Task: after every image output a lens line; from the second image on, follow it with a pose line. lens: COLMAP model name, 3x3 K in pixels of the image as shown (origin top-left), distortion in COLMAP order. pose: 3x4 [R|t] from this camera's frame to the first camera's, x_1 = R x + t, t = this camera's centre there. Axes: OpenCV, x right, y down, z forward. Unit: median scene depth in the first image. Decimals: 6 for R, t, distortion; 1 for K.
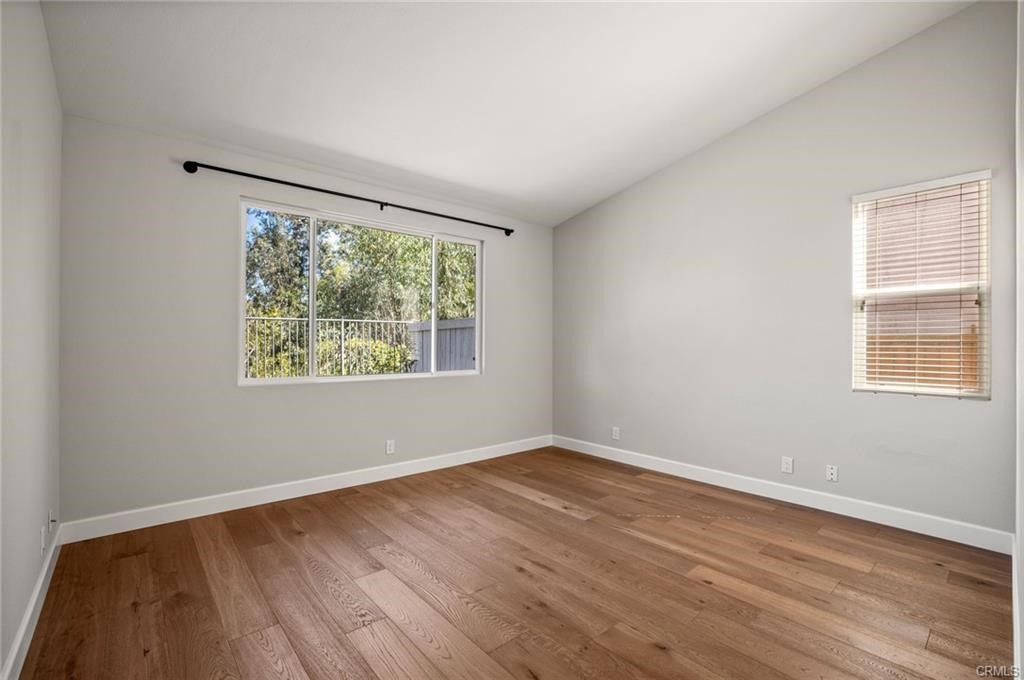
lens RADIAL K [[459.1, 0, 508.9], [0, 459.1, 340.5], [0, 0, 1]] dist [-0.000239, 0.000109]
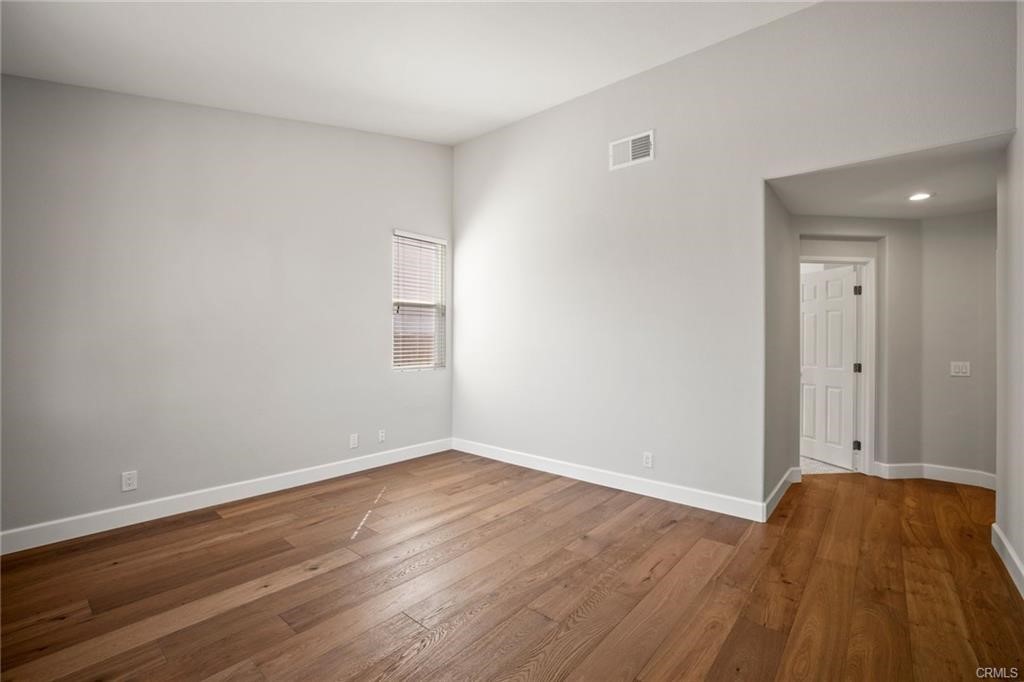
lens RADIAL K [[459.1, 0, 508.9], [0, 459.1, 341.5], [0, 0, 1]] dist [-0.000239, 0.000109]
pose [[-0.165392, -0.004719, 0.986217, -0.601841], [-0.018211, 0.999833, 0.001730, 0.010636], [-0.986060, -0.017674, -0.165450, 0.808083]]
